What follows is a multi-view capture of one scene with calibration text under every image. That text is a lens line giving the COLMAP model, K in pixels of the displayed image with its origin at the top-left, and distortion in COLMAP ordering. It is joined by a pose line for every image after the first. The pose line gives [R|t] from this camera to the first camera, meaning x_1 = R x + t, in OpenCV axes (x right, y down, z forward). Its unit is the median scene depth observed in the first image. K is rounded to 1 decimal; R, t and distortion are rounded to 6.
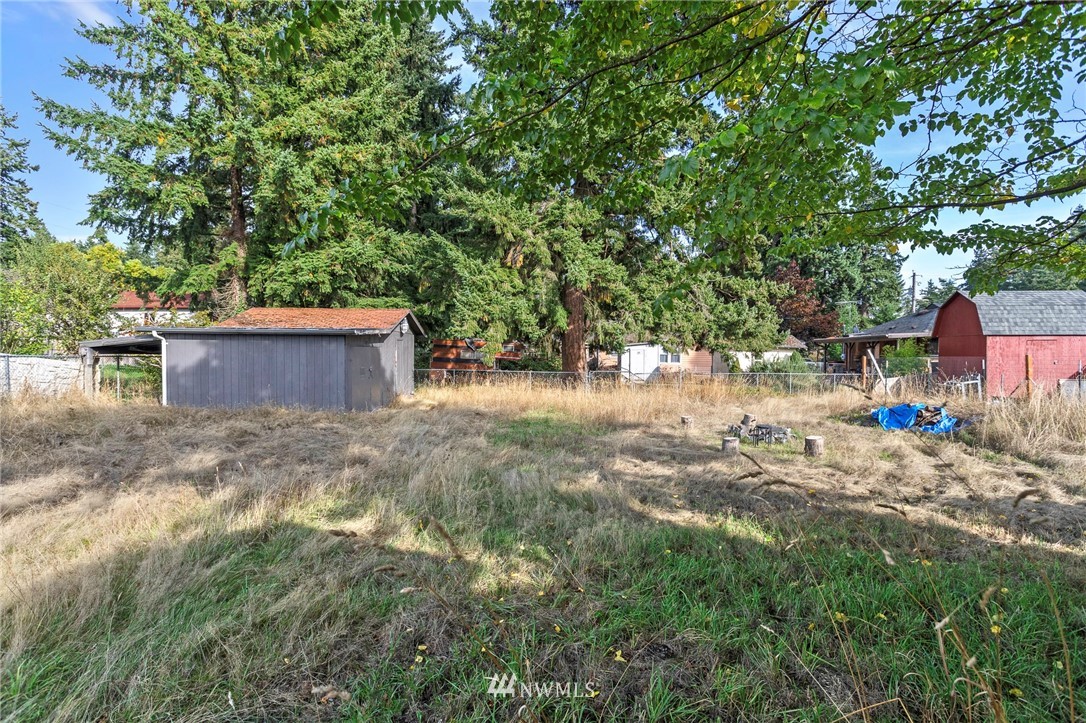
lens RADIAL K [[519.3, 0, 554.5], [0, 519.3, 378.2], [0, 0, 1]] dist [0.004133, 0.001586]
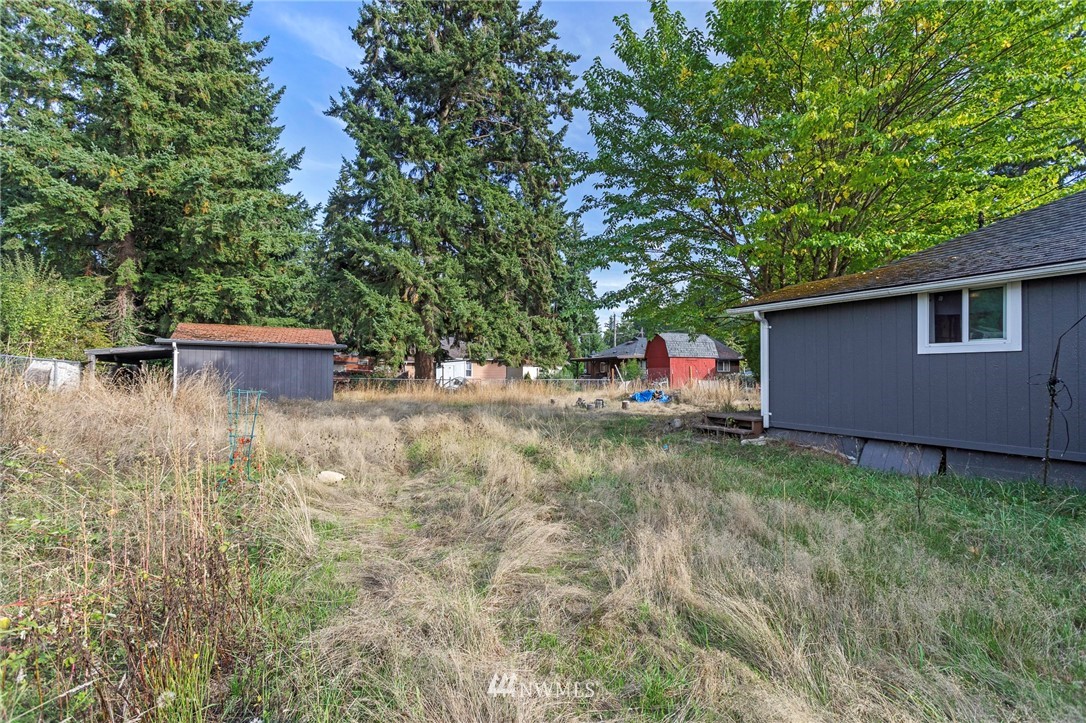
lens RADIAL K [[519.3, 0, 562.0], [0, 519.3, 383.9], [0, 0, 1]] dist [0.004133, 0.001586]
pose [[0.861494, -0.013081, 0.507598, -0.423021], [0.029243, 0.999287, -0.023879, 0.045746], [-0.506924, 0.035415, 0.861263, -0.373425]]
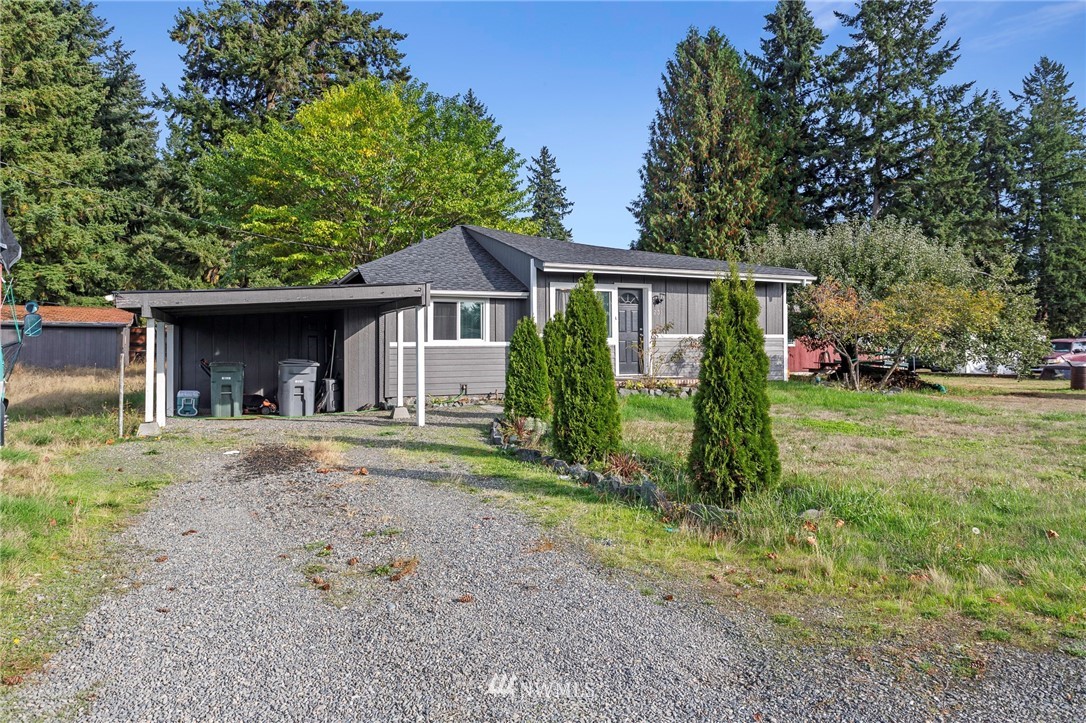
lens RADIAL K [[694.4, 0, 532.1], [0, 694.4, 359.3], [0, 0, 1]] dist [-0.003495, 0.002499]
pose [[0.893432, -0.000410, 0.449199, -0.151242], [0.010152, 0.999763, -0.019279, 0.054471], [-0.449084, 0.021785, 0.893224, -1.195891]]
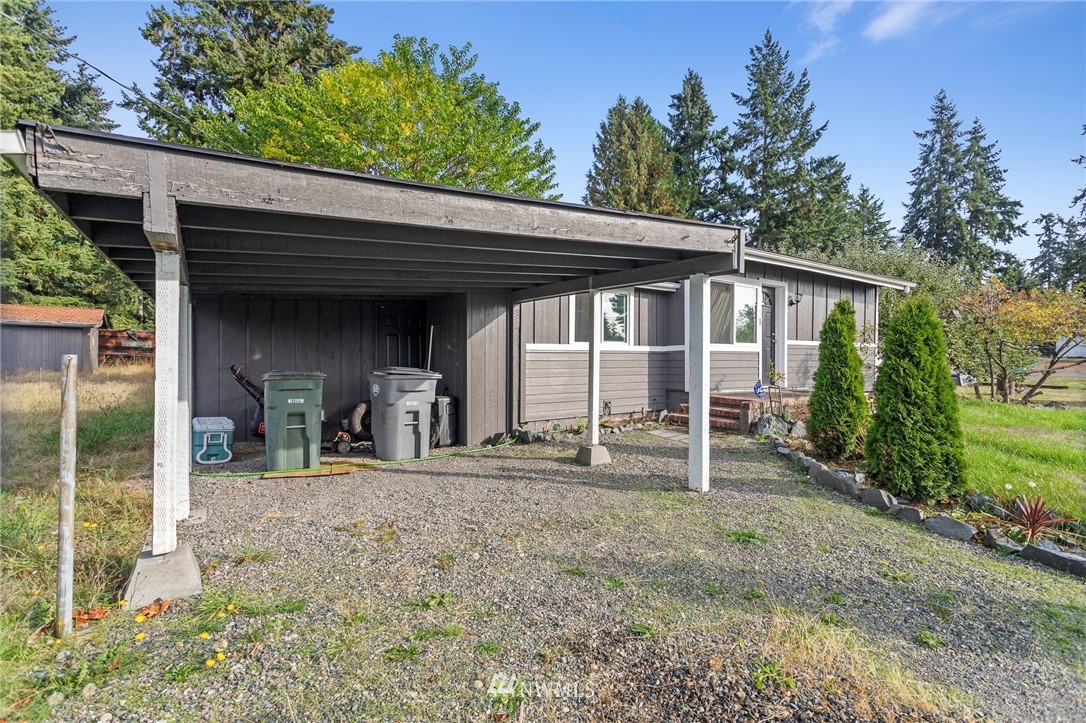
lens RADIAL K [[519.3, 0, 552.5], [0, 519.3, 374.7], [0, 0, 1]] dist [0.004133, 0.001586]
pose [[0.792110, -0.005844, 0.610350, -0.172903], [0.005710, 0.999981, 0.002164, 0.044412], [-0.610351, 0.001770, 0.792129, -0.838611]]
